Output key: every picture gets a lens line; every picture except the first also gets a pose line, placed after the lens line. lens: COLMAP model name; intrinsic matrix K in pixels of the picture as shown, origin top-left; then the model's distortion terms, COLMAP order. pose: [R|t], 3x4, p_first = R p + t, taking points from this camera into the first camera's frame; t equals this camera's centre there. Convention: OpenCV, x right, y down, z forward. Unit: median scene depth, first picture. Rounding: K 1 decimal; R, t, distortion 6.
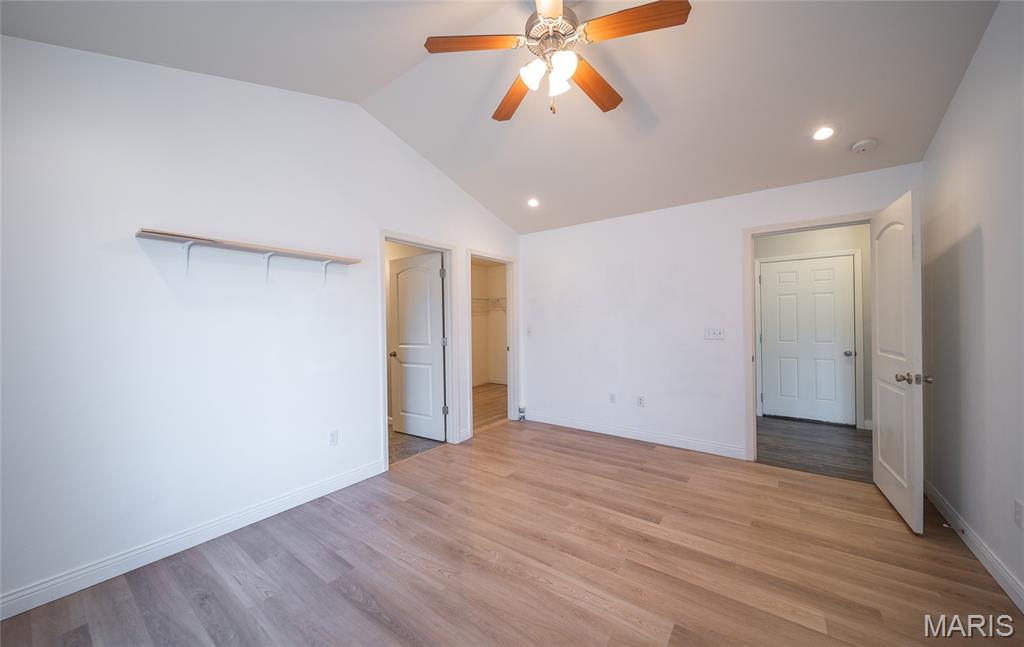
lens RADIAL K [[371.4, 0, 508.8], [0, 371.4, 324.7], [0, 0, 1]] dist [0.001290, 0.000150]
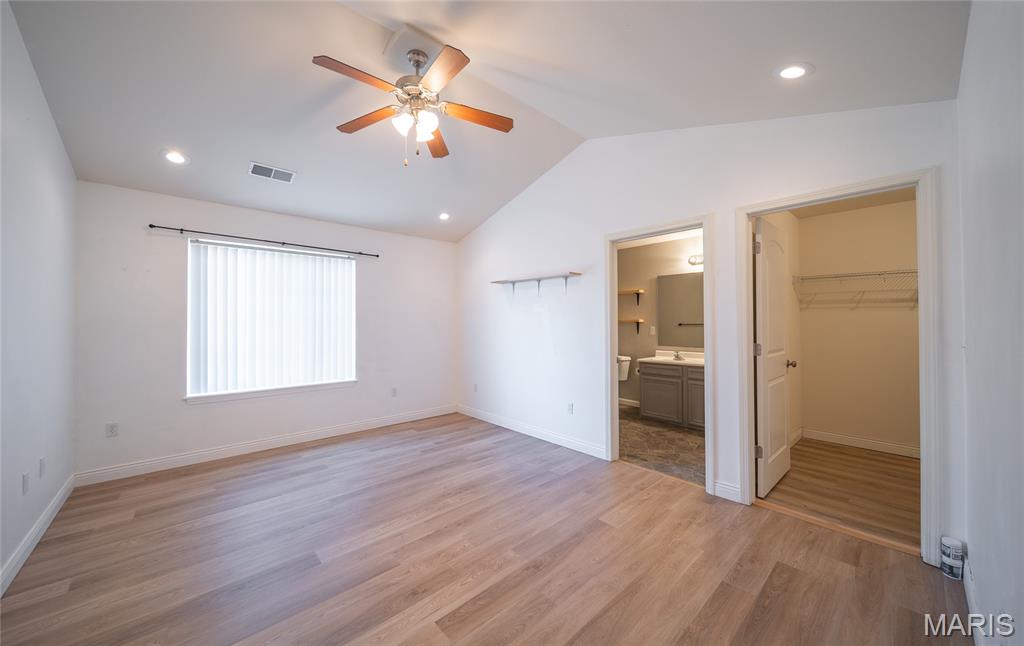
lens RADIAL K [[371.4, 0, 508.0], [0, 371.4, 318.6], [0, 0, 1]] dist [0.001290, 0.000150]
pose [[-0.220568, 0.004262, -0.975362, 0.986921], [-0.000328, 0.999990, 0.004443, -0.025502], [0.975371, 0.001300, -0.220565, 1.215204]]
